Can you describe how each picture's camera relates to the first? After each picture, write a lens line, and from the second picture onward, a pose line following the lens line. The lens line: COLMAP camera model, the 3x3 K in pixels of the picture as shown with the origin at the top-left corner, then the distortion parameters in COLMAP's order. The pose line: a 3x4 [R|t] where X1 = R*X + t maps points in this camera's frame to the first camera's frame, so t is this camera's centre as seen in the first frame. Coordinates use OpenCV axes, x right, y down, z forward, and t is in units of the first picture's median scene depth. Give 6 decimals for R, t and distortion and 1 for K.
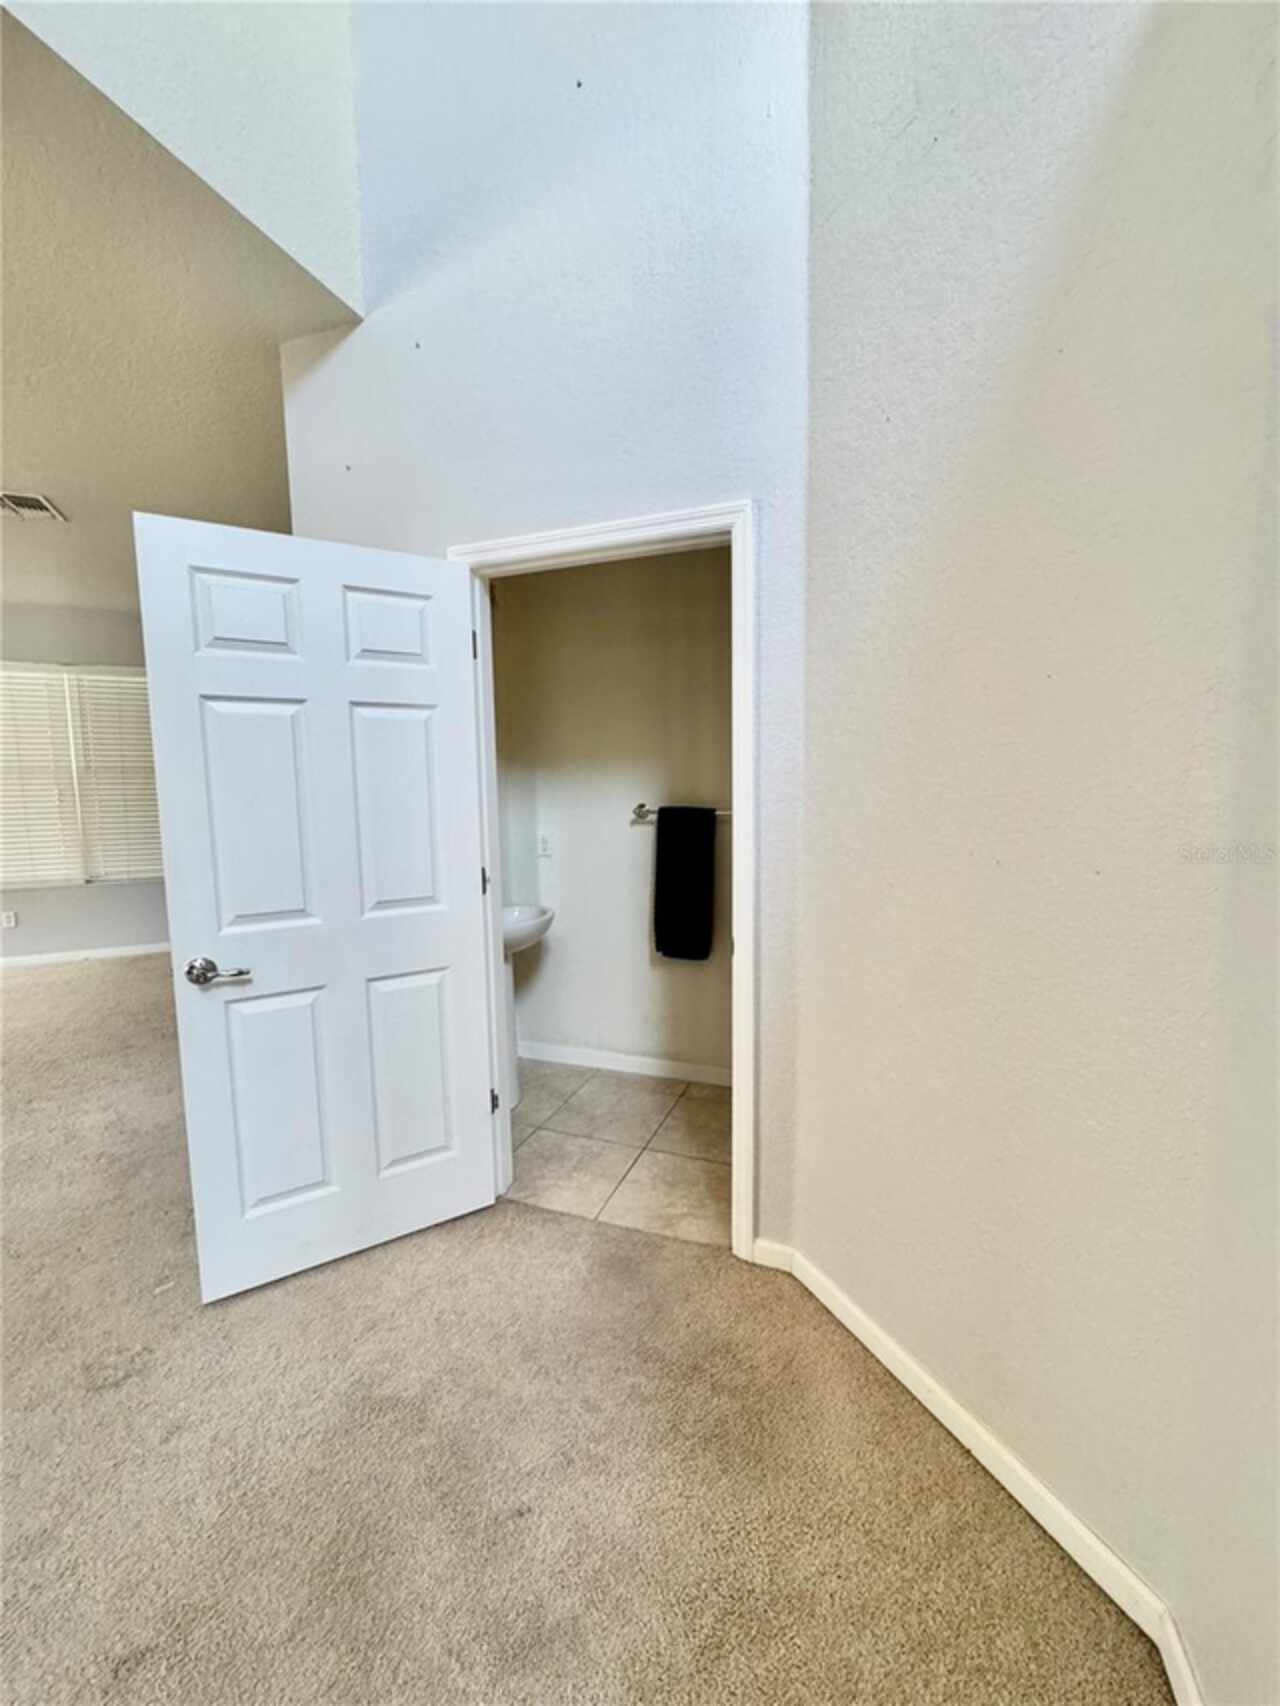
lens RADIAL K [[679.4, 0, 651.0], [0, 679.4, 852.4], [0, 0, 1]] dist [-0.001480, 0.000540]
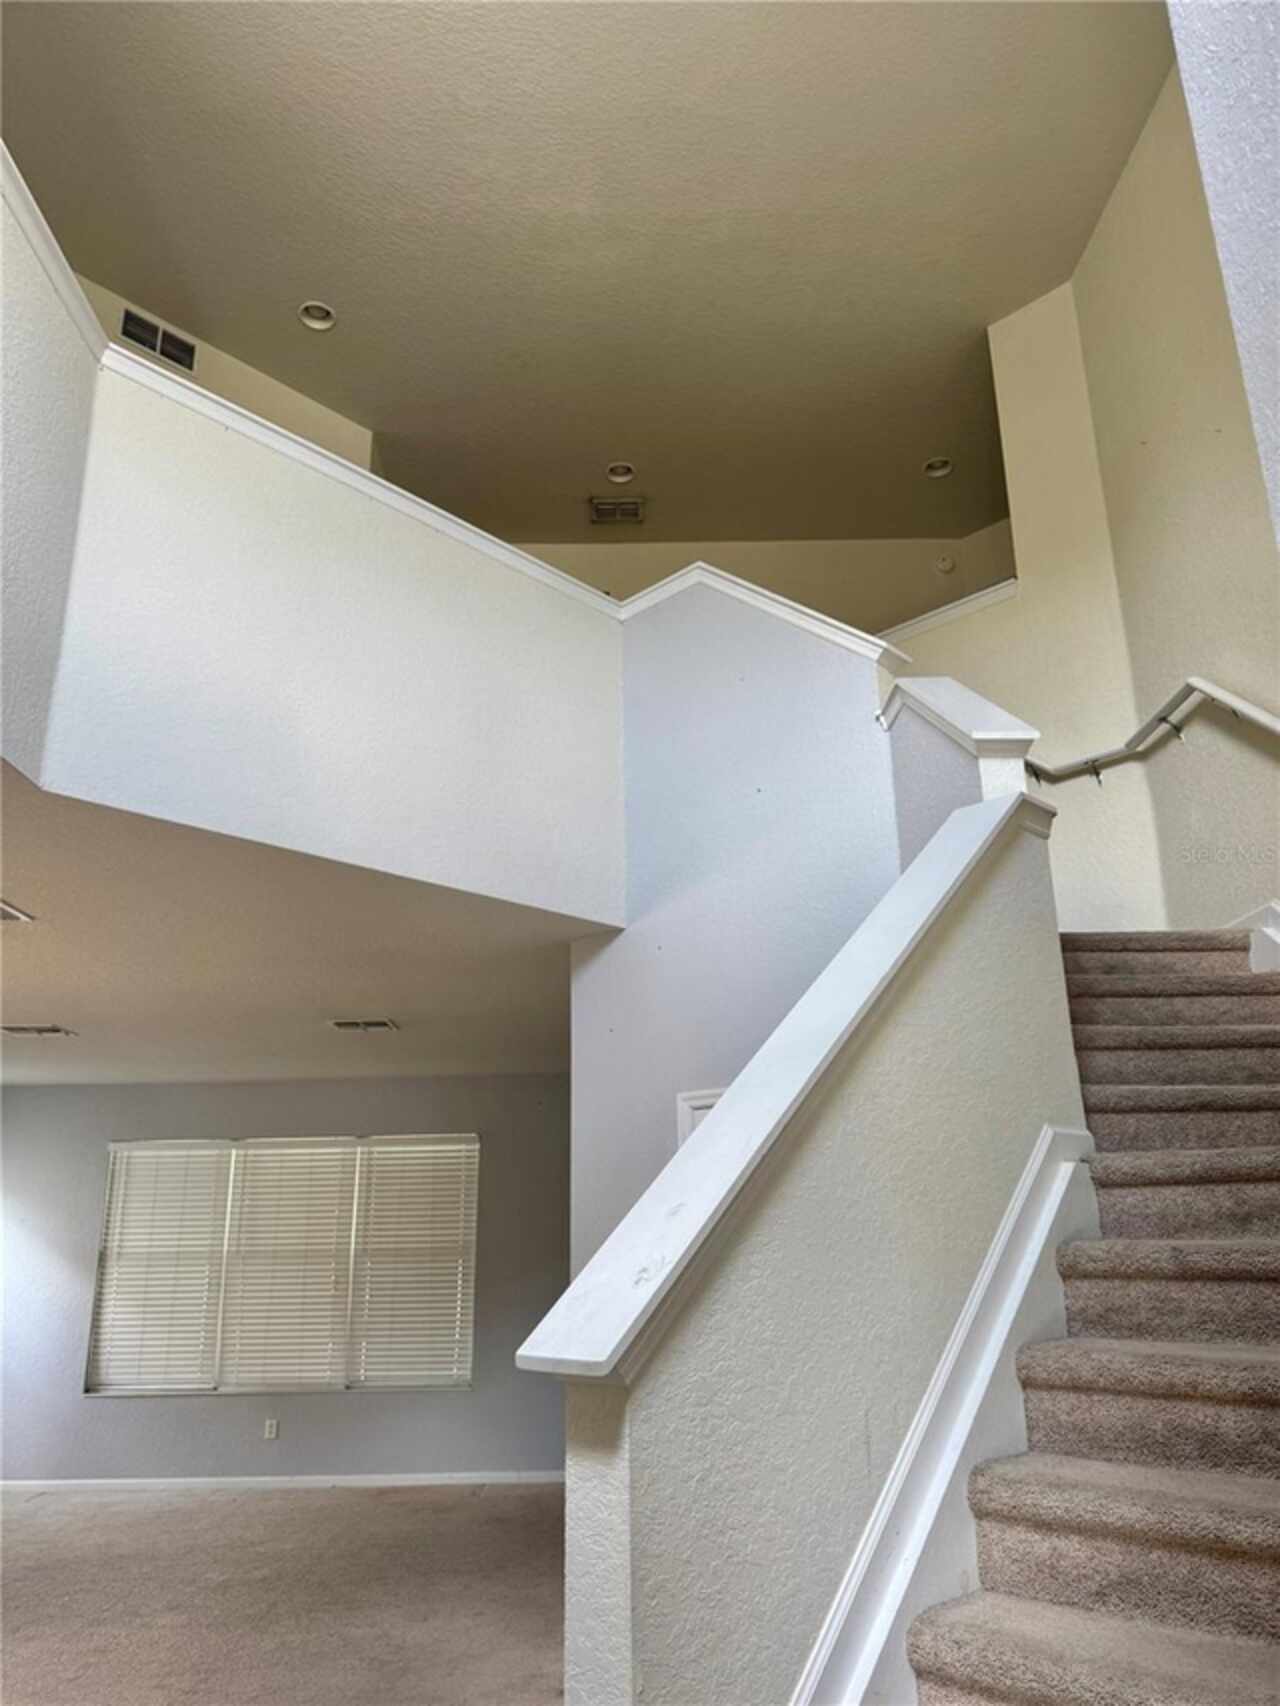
lens RADIAL K [[1173.2, 0, 630.4], [0, 1173.2, 860.8], [0, 0, 1]] dist [0.000469, -0.015296]
pose [[0.907526, -0.135535, -0.397525, 0.286069], [-0.038698, 0.915489, -0.400478, 0.019836], [0.418208, 0.378828, 0.825585, -0.524944]]
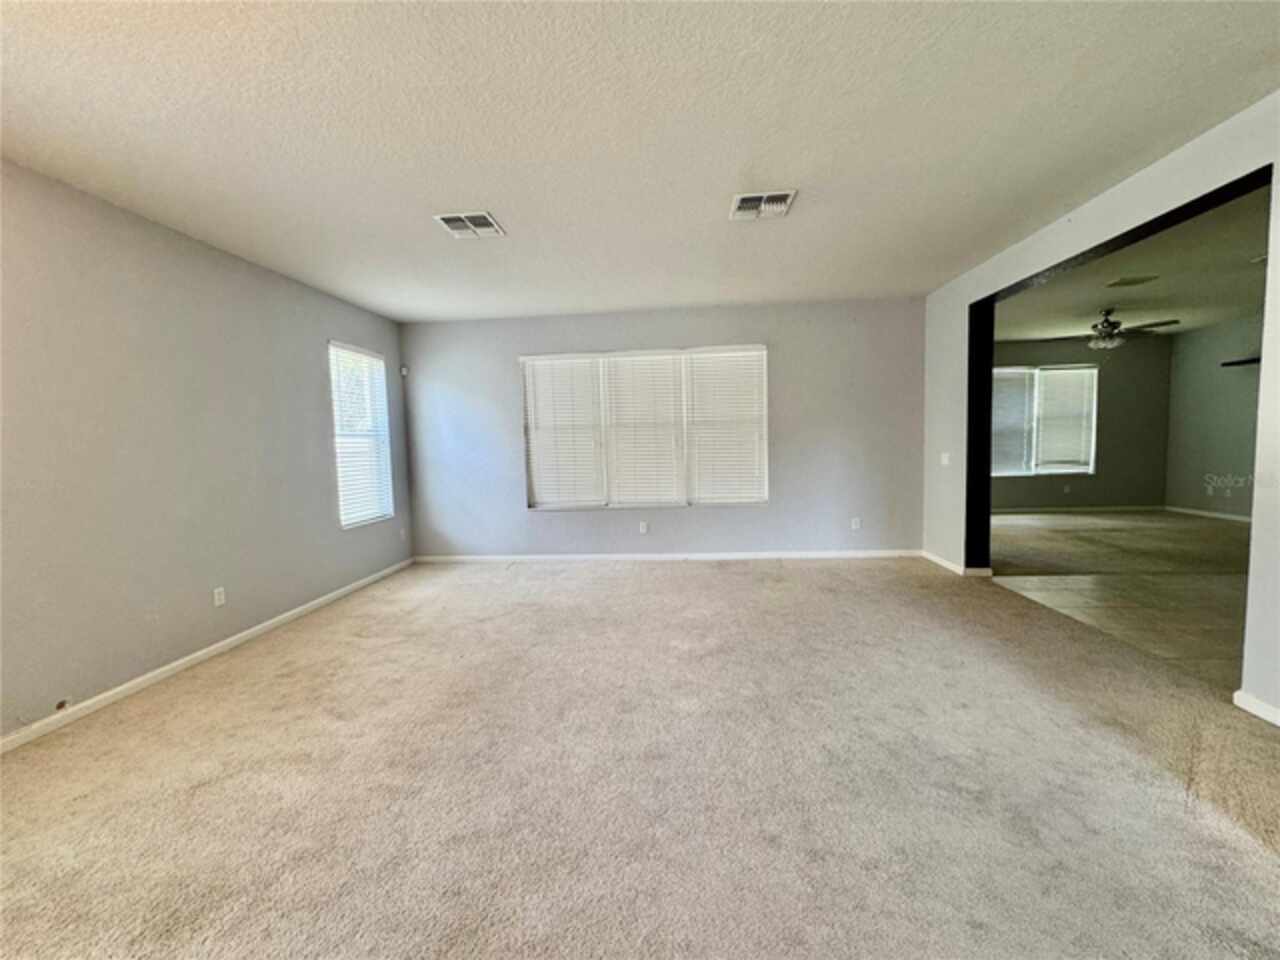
lens RADIAL K [[509.7, 0, 633.9], [0, 509.7, 473.6], [0, 0, 1]] dist [-0.001480, 0.000540]
pose [[0.859235, 0.016216, -0.511324, -0.608512], [-0.033169, 0.999160, -0.024049, 0.016312], [0.510504, 0.037623, 0.859052, 0.077208]]
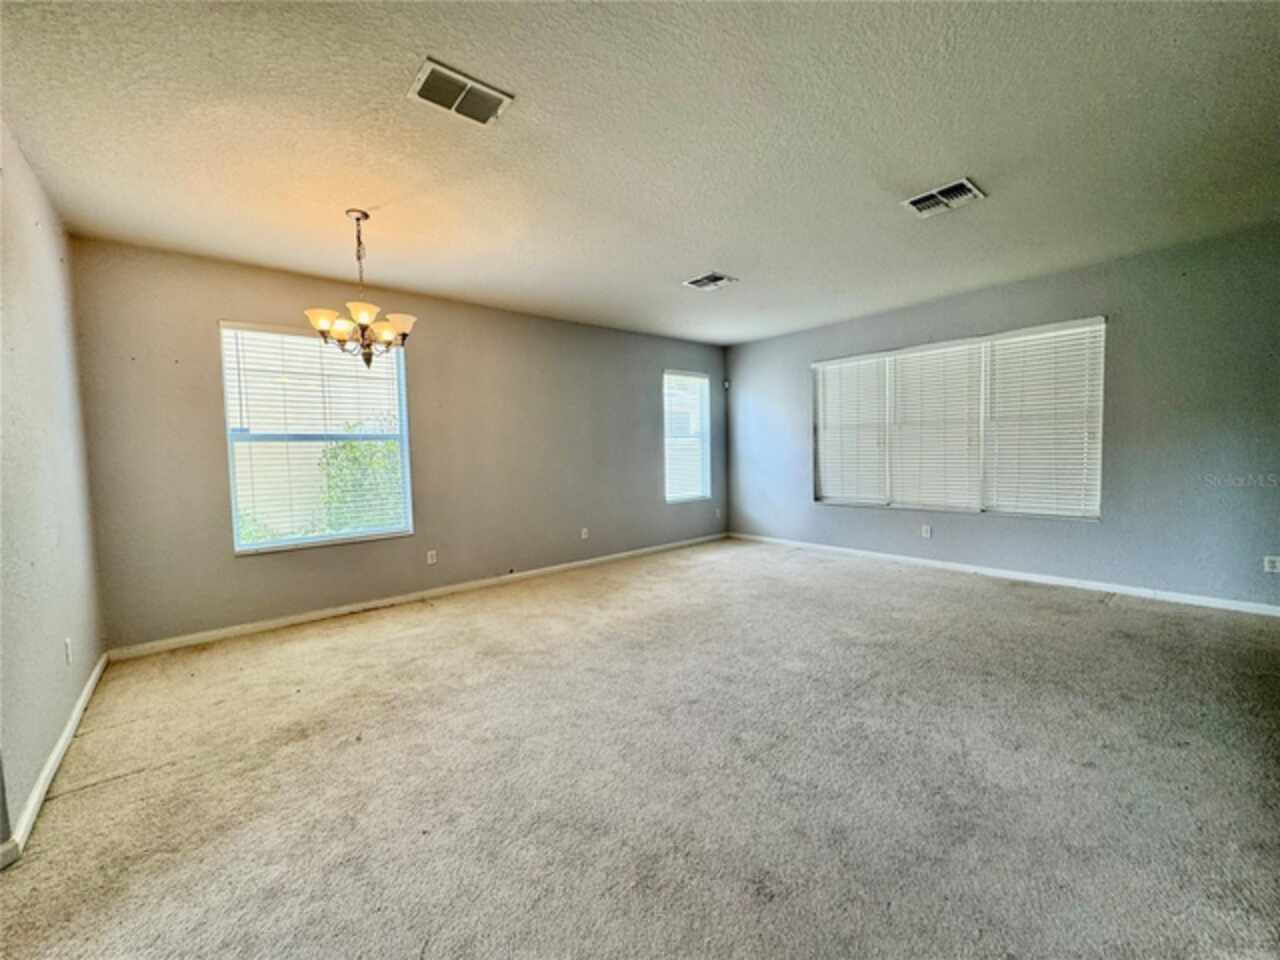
lens RADIAL K [[509.7, 0, 643.9], [0, 509.7, 473.8], [0, 0, 1]] dist [-0.001480, 0.000540]
pose [[0.257349, 0.051094, -0.964967, -0.160750], [-0.079836, 0.996311, 0.031462, -0.005258], [0.963015, 0.068942, 0.260479, 0.258147]]
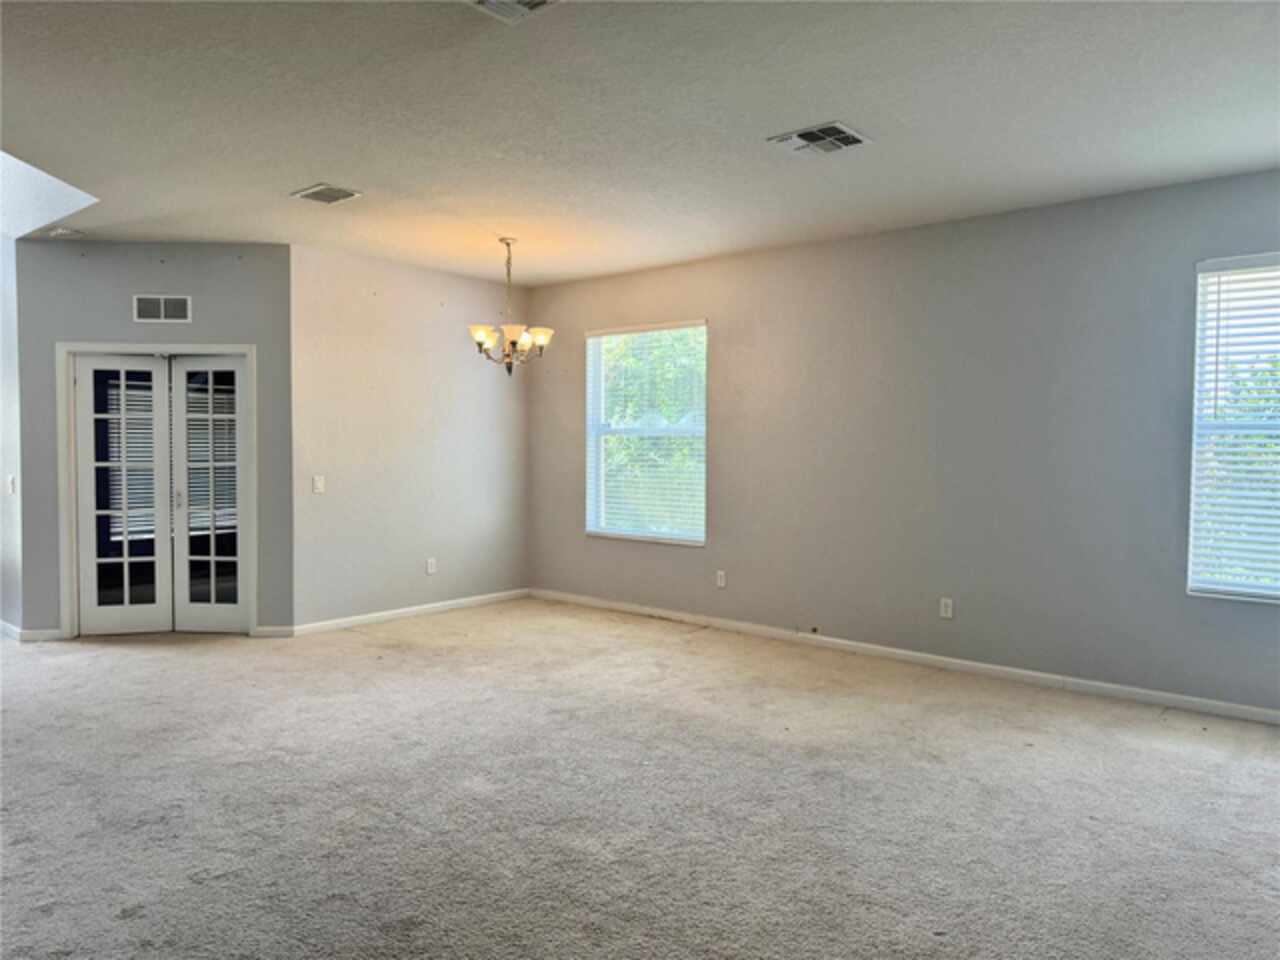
lens RADIAL K [[880.2, 0, 650.1], [0, 880.2, 475.2], [0, 0, 1]] dist [0.000469, -0.015296]
pose [[-0.918090, 0.021287, -0.395799, -0.692989], [-0.035351, 0.990180, 0.135254, -0.169195], [0.394792, 0.138167, -0.908322, 1.682043]]
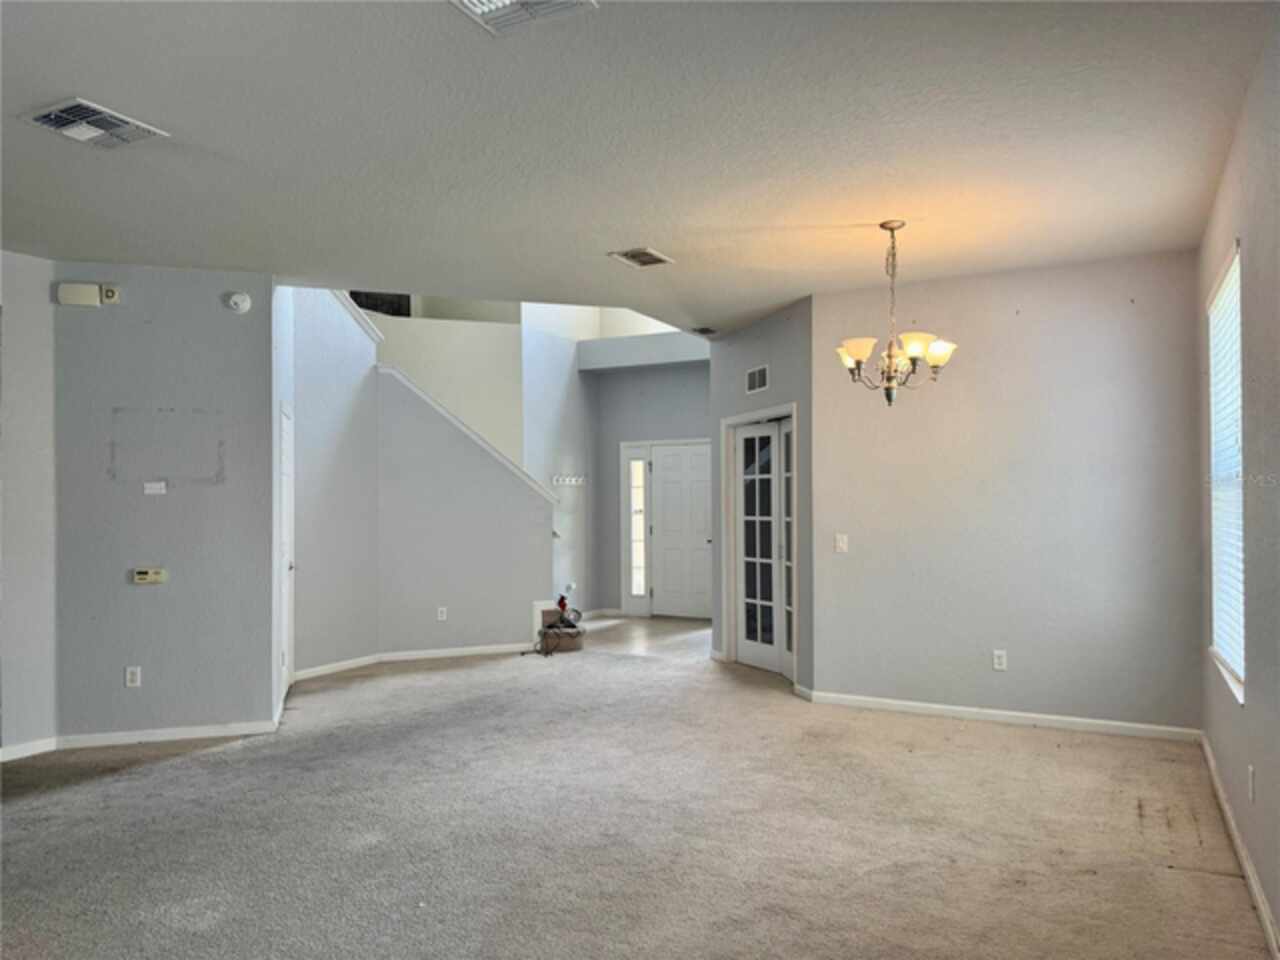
lens RADIAL K [[880.2, 0, 640.4], [0, 880.2, 491.7], [0, 0, 1]] dist [0.000469, -0.015296]
pose [[-0.586671, 0.027339, 0.809364, -1.916845], [0.102862, 0.993851, 0.040989, -0.085962], [-0.803266, 0.107300, -0.585875, 1.043015]]
